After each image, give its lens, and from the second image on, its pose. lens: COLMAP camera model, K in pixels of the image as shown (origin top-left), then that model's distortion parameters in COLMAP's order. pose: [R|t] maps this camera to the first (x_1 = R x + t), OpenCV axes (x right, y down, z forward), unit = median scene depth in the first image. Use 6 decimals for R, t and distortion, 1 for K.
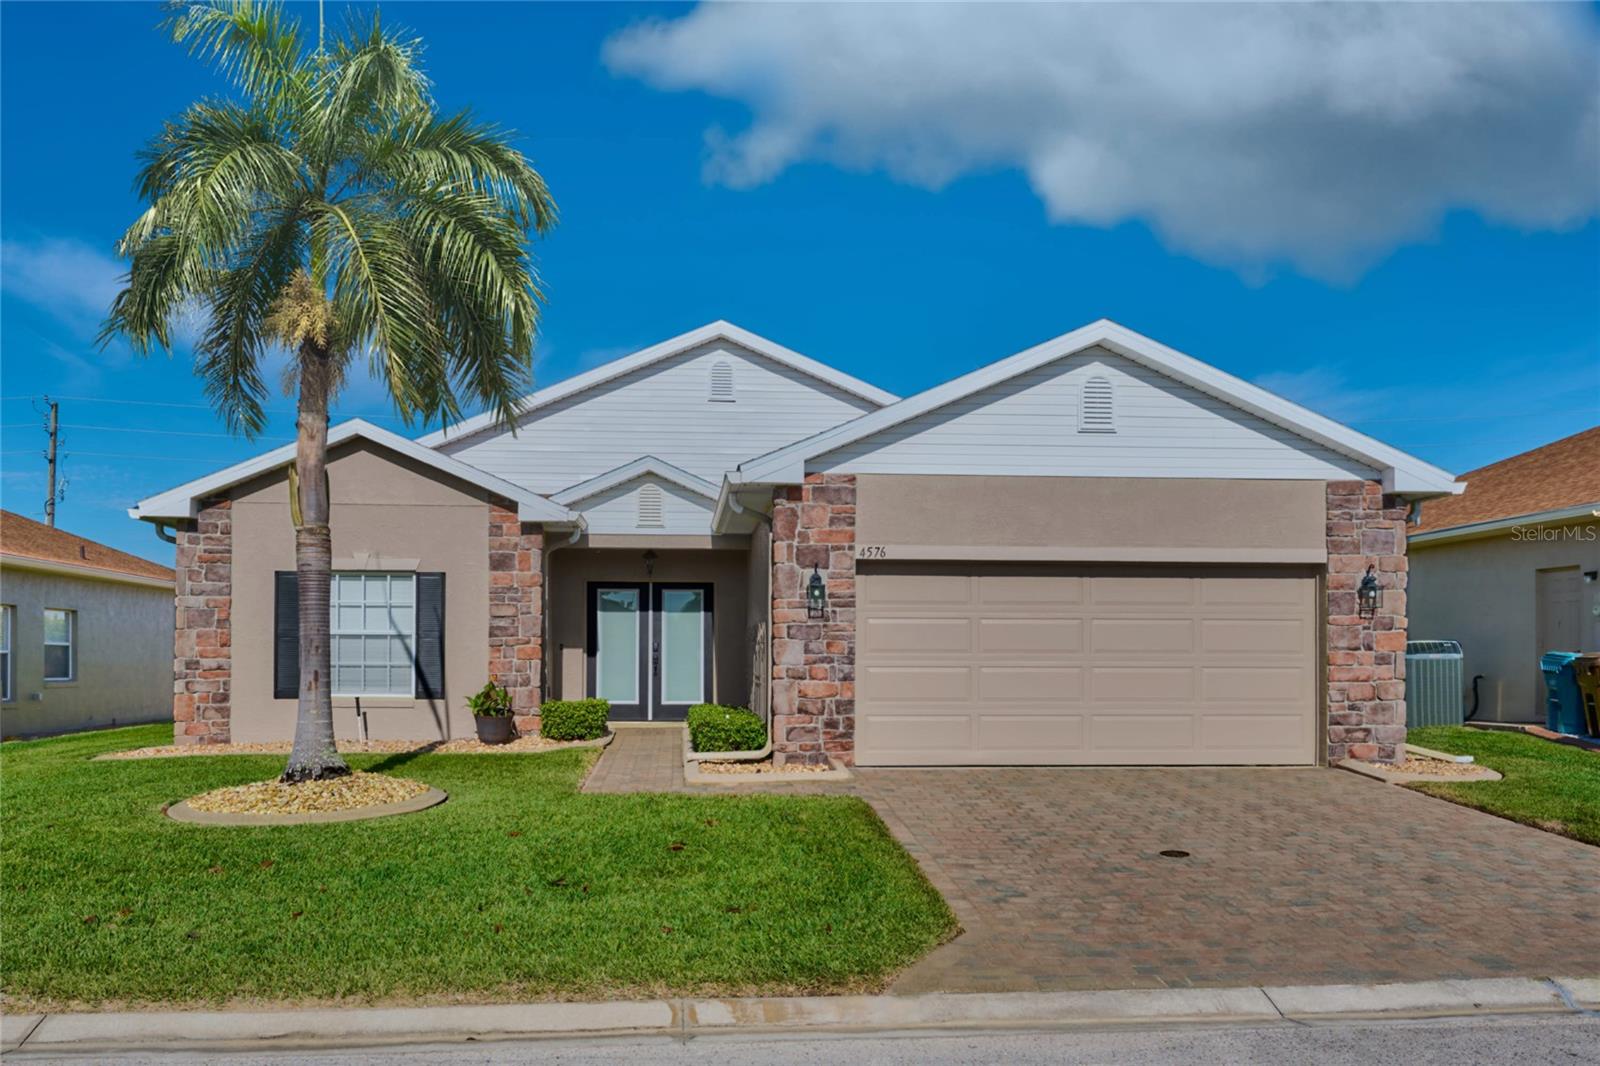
lens RADIAL K [[1343.2, 0, 742.1], [0, 1343.2, 648.9], [0, 0, 1]] dist [-0.001003, -0.002896]
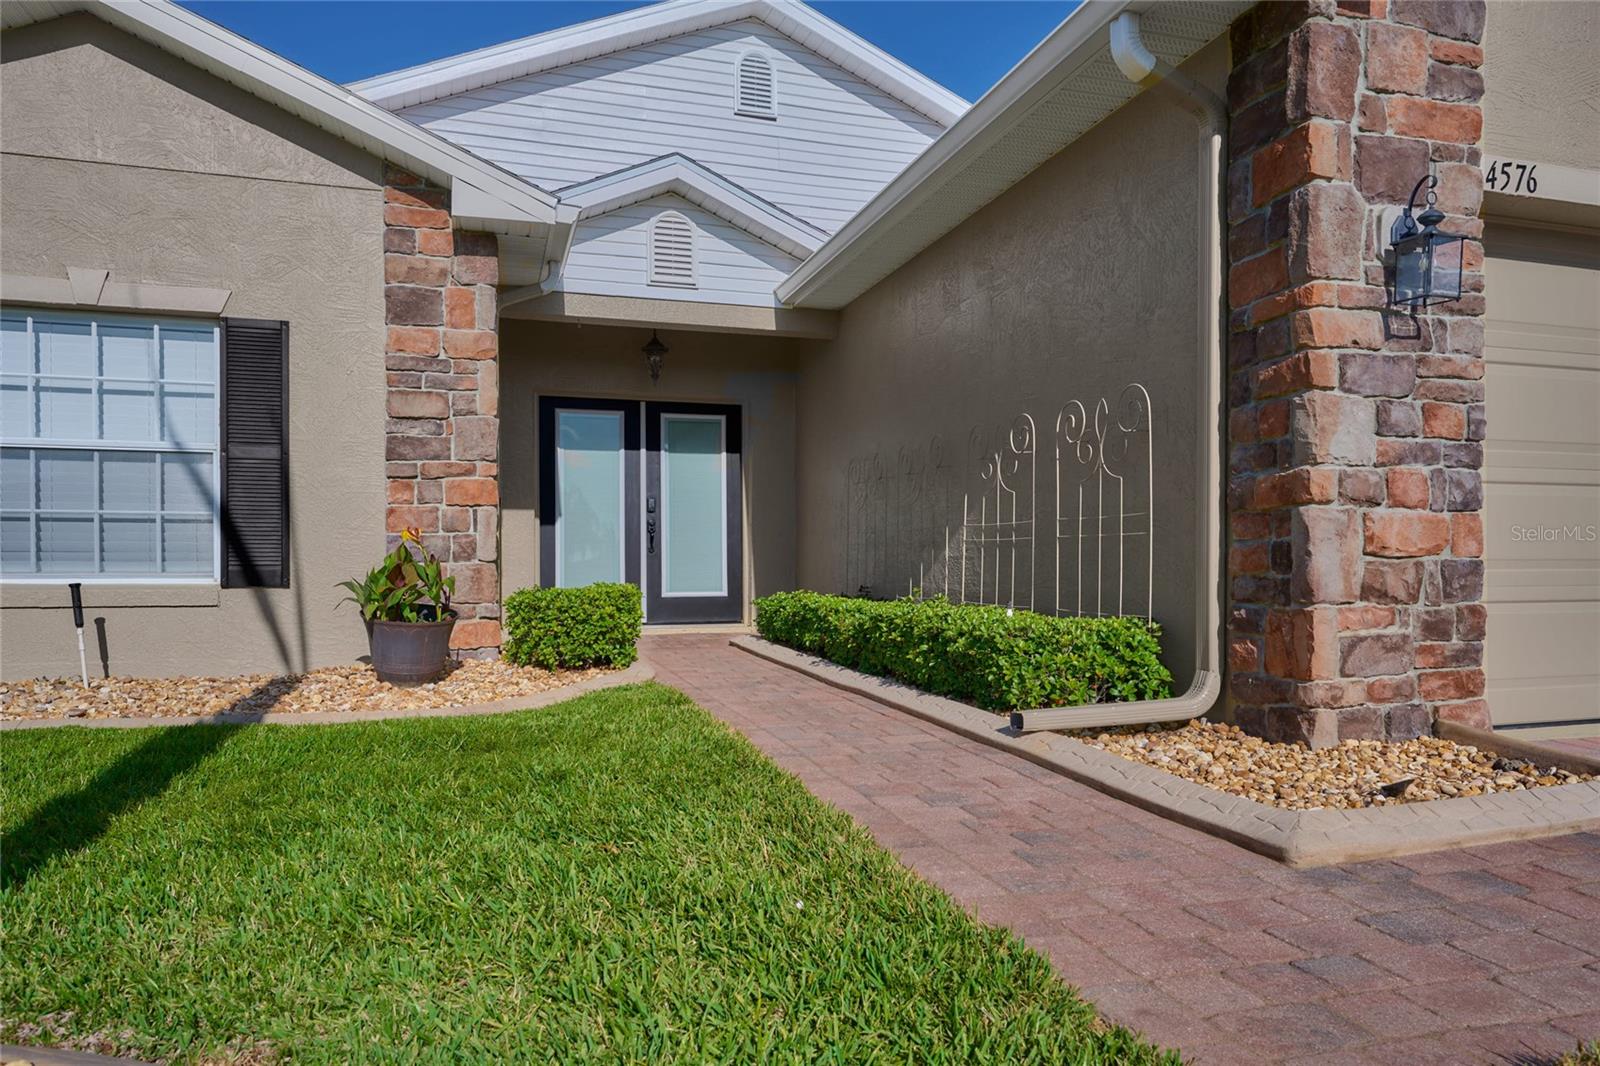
lens RADIAL K [[1043.8, 0, 791.9], [0, 1043.8, 574.8], [0, 0, 1]] dist [-0.001779, -0.000026]
pose [[0.970255, -0.007711, 0.241962, -0.172455], [0.004761, 0.999907, 0.012773, 0.036313], [-0.242038, -0.011241, 0.970202, 0.746856]]
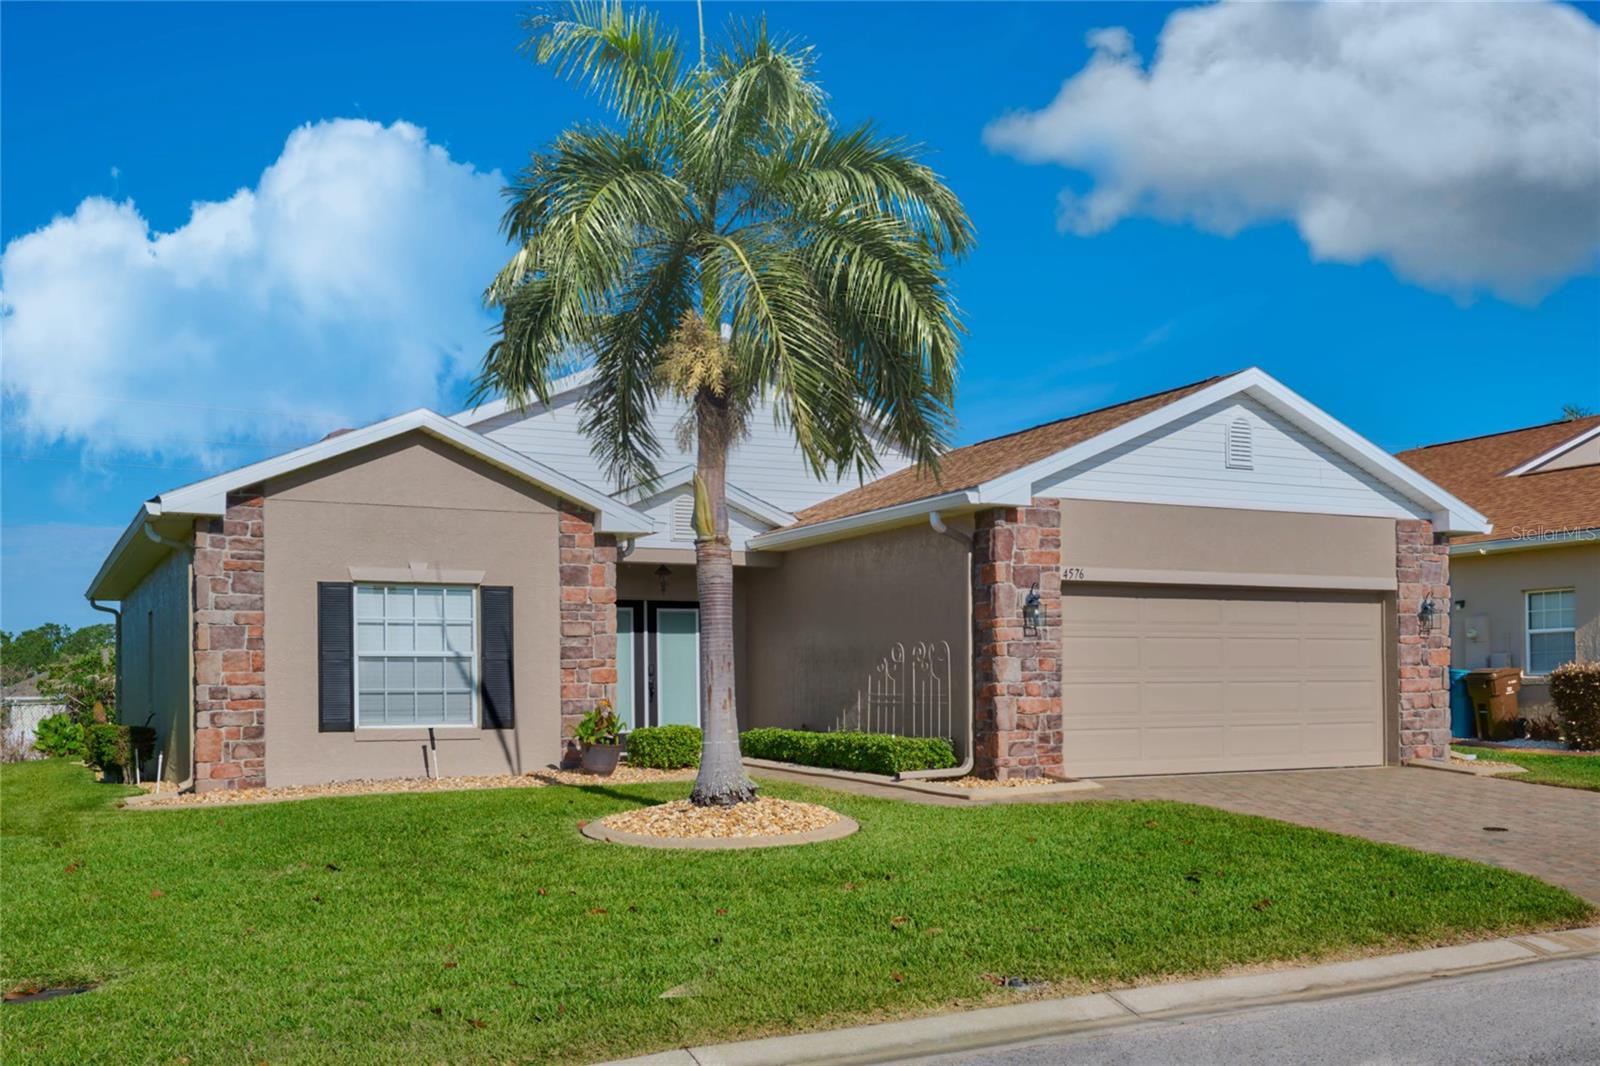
lens RADIAL K [[1541.3, 0, 803.4], [0, 1541.3, 680.8], [0, 0, 1]] dist [-0.001768, 0.000412]
pose [[0.918748, -0.008917, 0.394743, -0.561226], [0.009542, 0.999954, 0.000379, 0.008922], [-0.394728, 0.003419, 0.918792, -0.019303]]
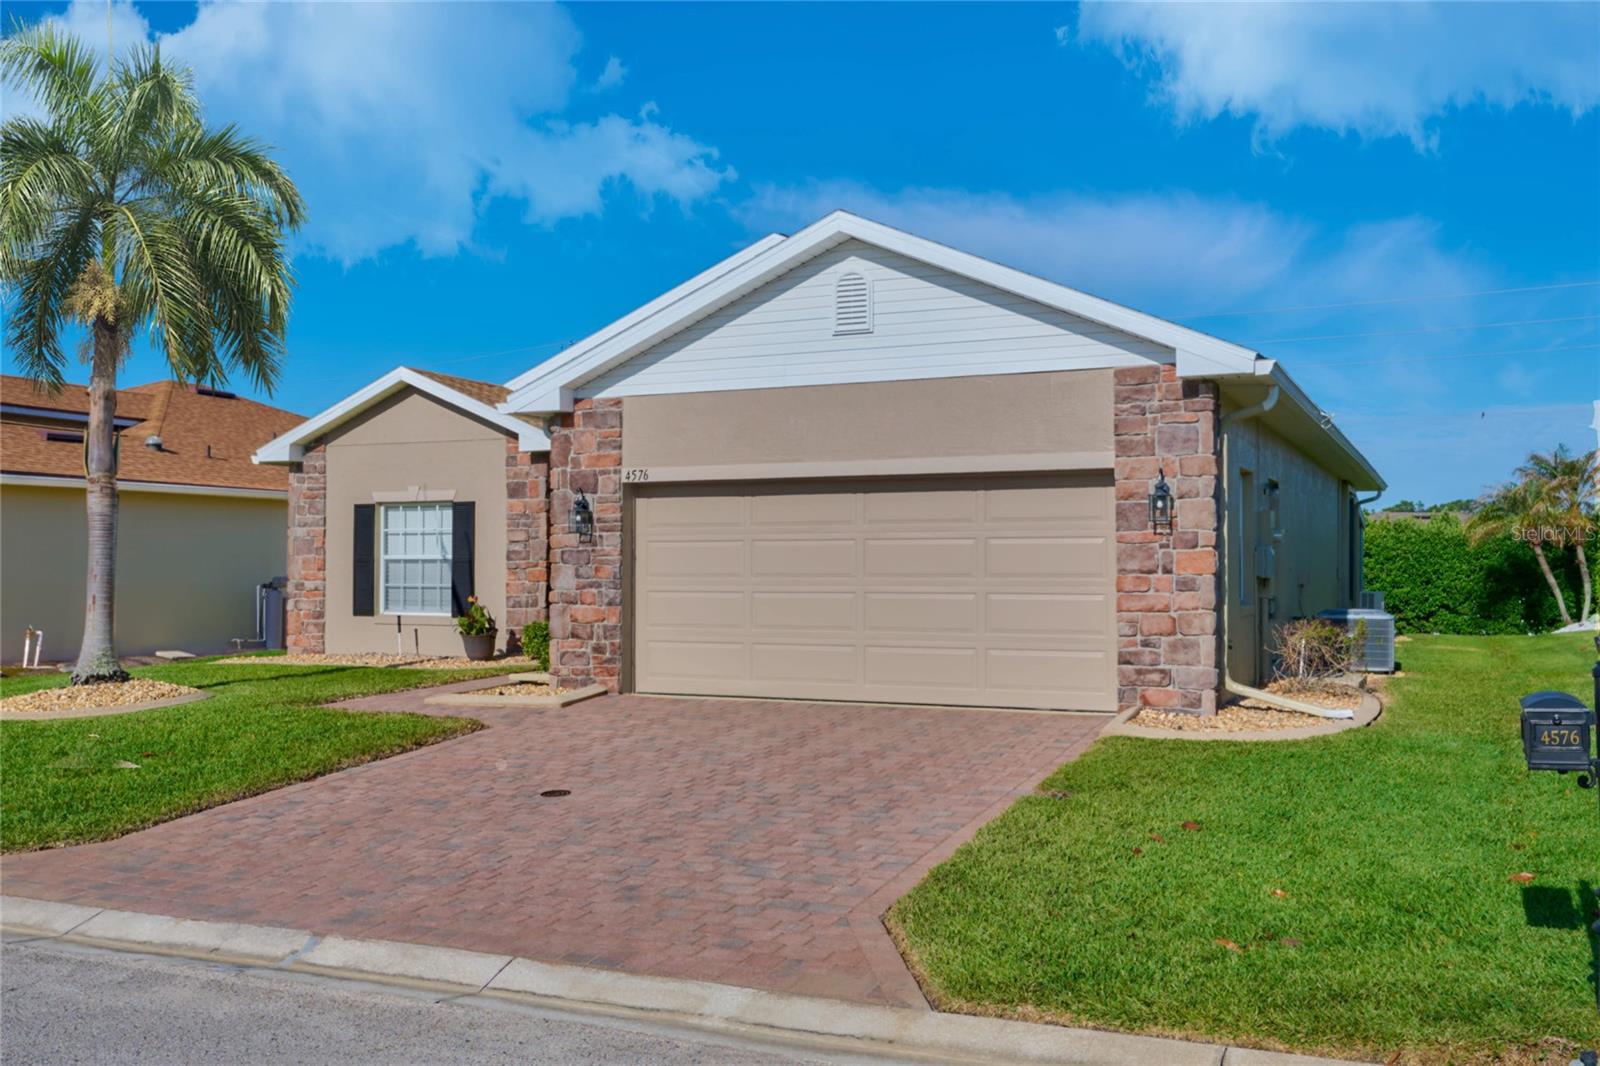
lens RADIAL K [[1411.7, 0, 756.4], [0, 1411.7, 542.1], [0, 0, 1]] dist [-0.002992, 0.000567]
pose [[0.879678, -0.013184, -0.475388, 0.654099], [0.007016, 0.999867, -0.014747, -0.007011], [0.475519, 0.009637, 0.879653, 0.130396]]
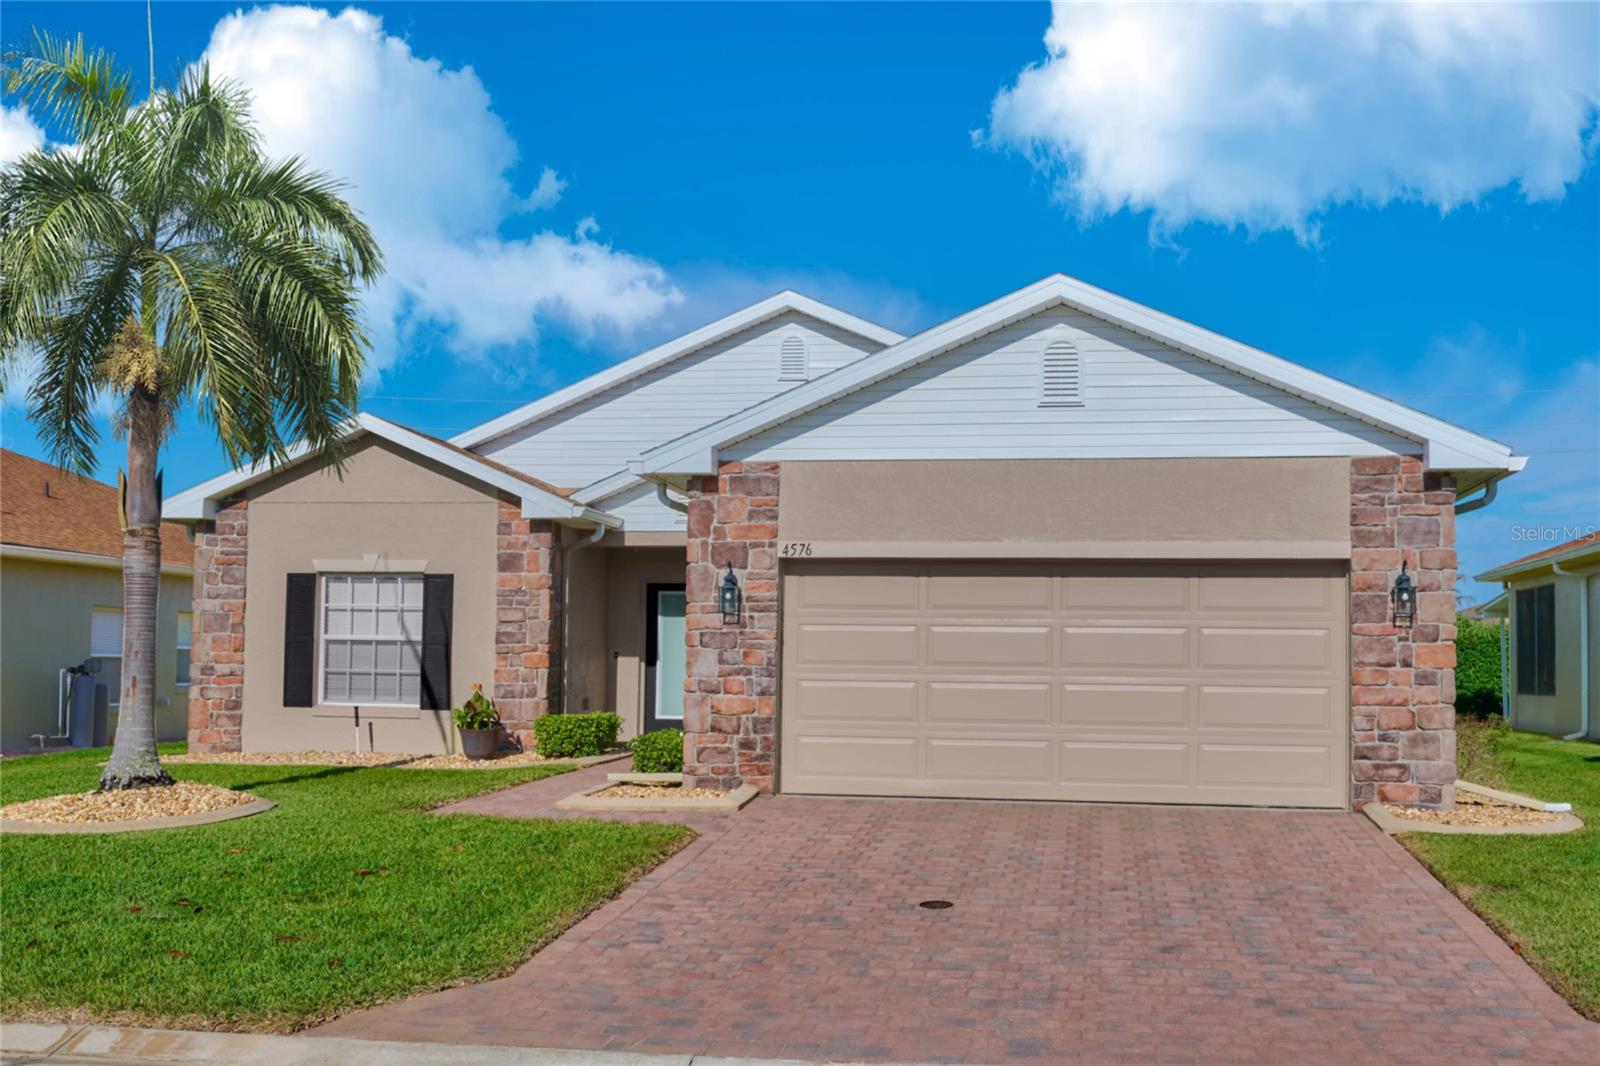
lens RADIAL K [[1533.5, 0, 806.2], [0, 1533.5, 609.0], [0, 0, 1]] dist [-0.000617, -0.006216]
pose [[0.973622, 0.001277, -0.228165, 0.326560], [-0.008706, 0.999464, -0.031555, -0.001436], [0.228002, 0.032709, 0.973111, 0.025736]]
